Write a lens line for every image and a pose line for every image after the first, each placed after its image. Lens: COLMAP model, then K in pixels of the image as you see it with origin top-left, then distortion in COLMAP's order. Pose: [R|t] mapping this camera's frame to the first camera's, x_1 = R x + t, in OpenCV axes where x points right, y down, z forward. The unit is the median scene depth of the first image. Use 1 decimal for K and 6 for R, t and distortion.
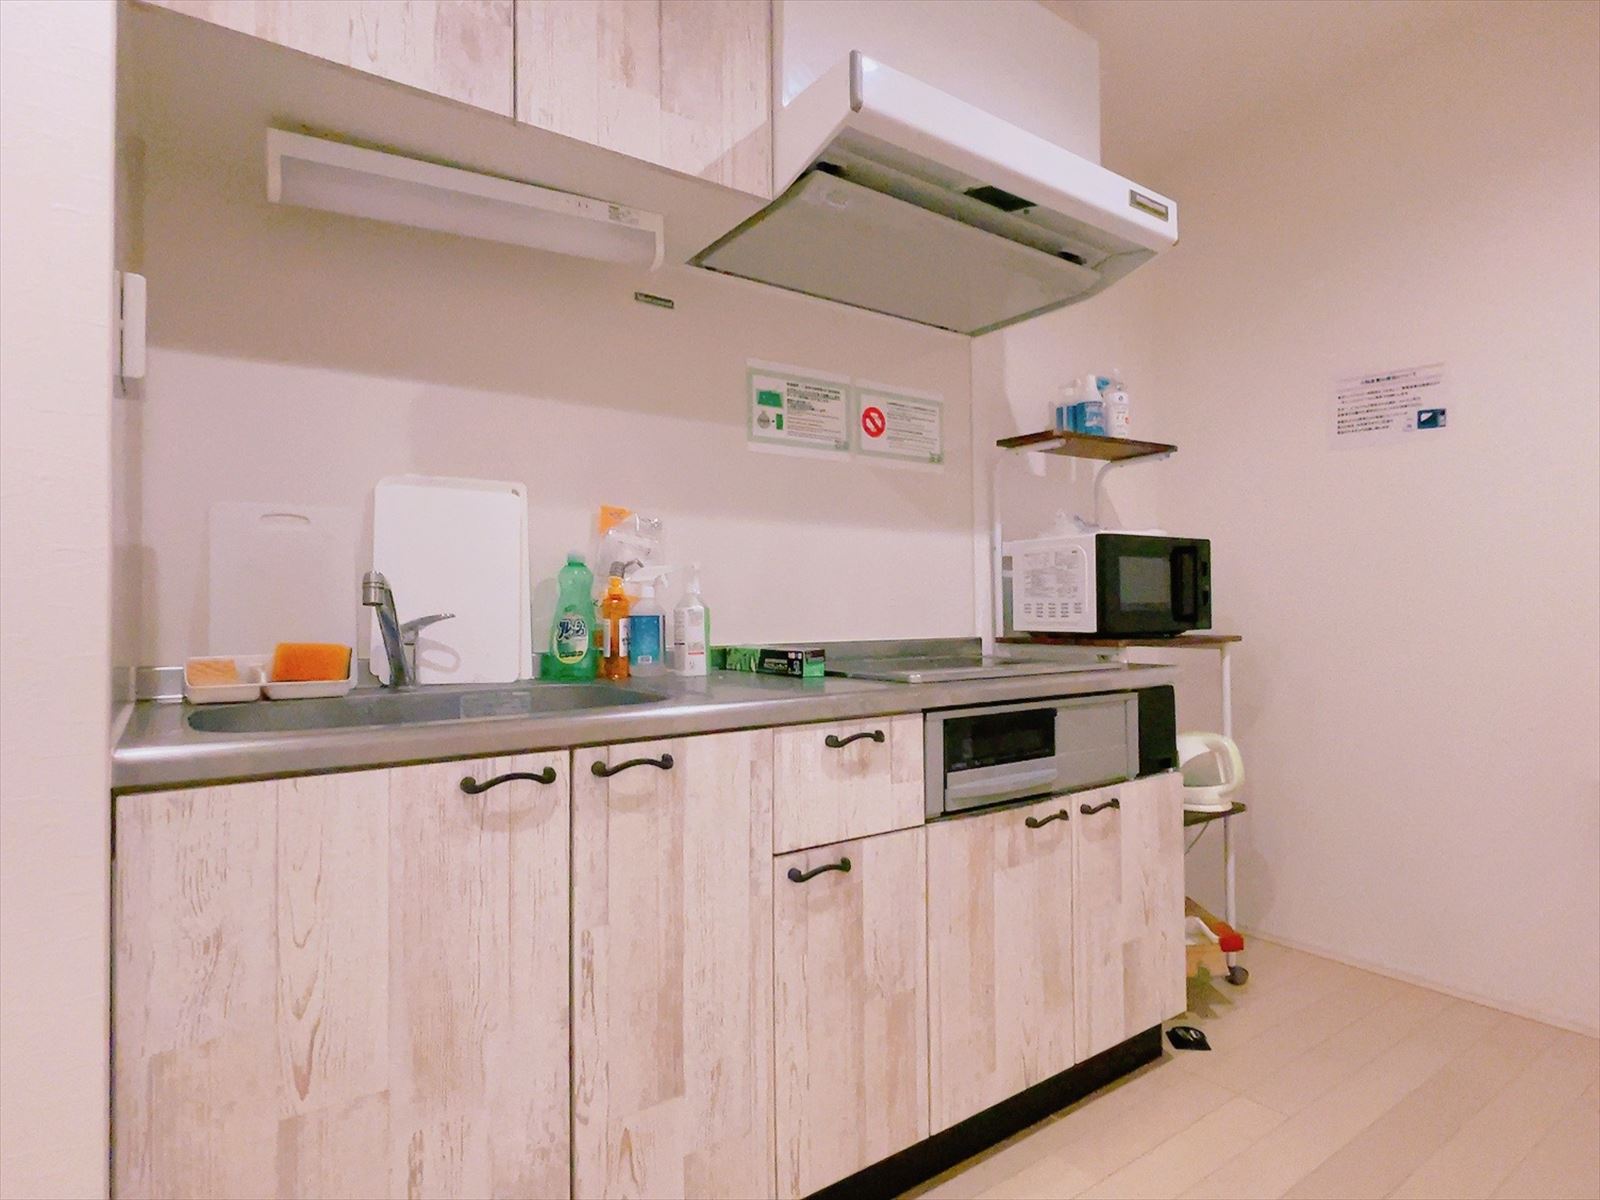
lens RADIAL K [[874.6, 0, 800.9], [0, 874.6, 598.2], [0, 0, 1]] dist [-0.008293, -0.001711]
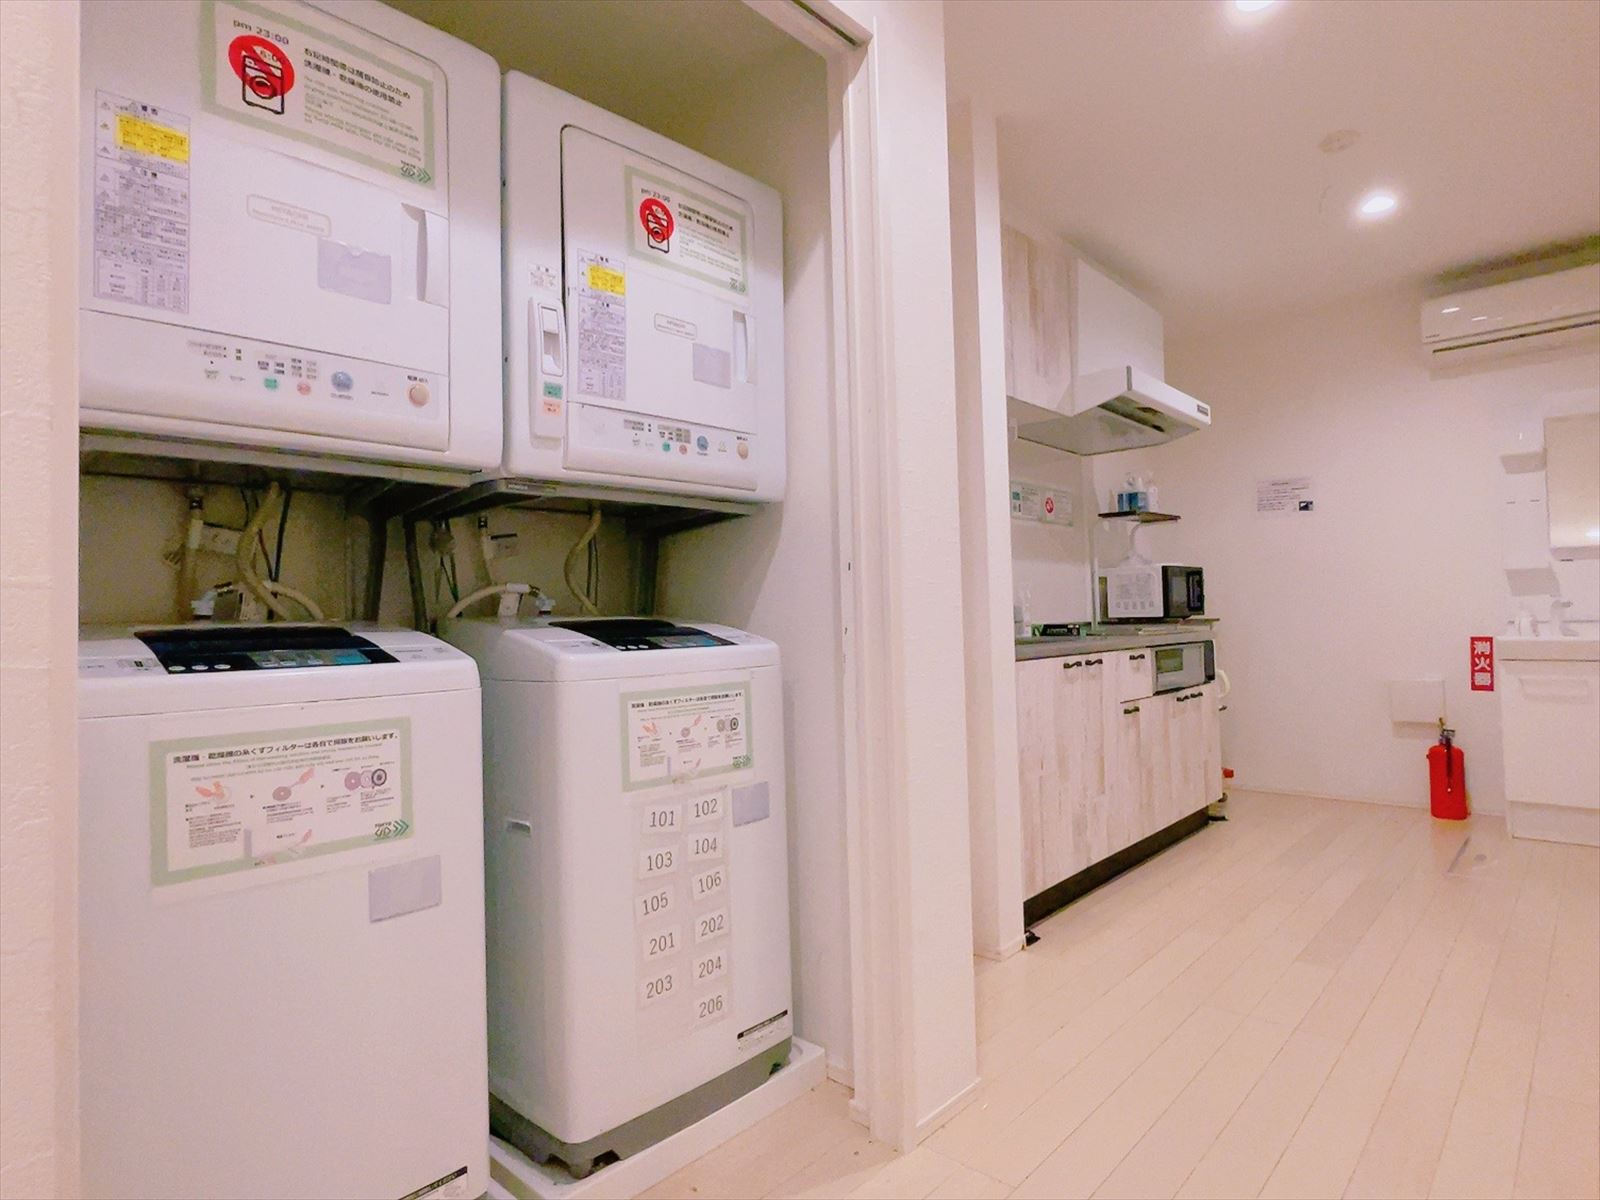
lens RADIAL K [[874.6, 0, 798.6], [0, 874.6, 601.4], [0, 0, 1]] dist [-0.008293, -0.001711]
pose [[0.978590, -0.011673, 0.205489, -0.836564], [0.014007, 0.999853, -0.009906, 0.013496], [-0.205344, 0.012572, 0.978609, -0.717122]]
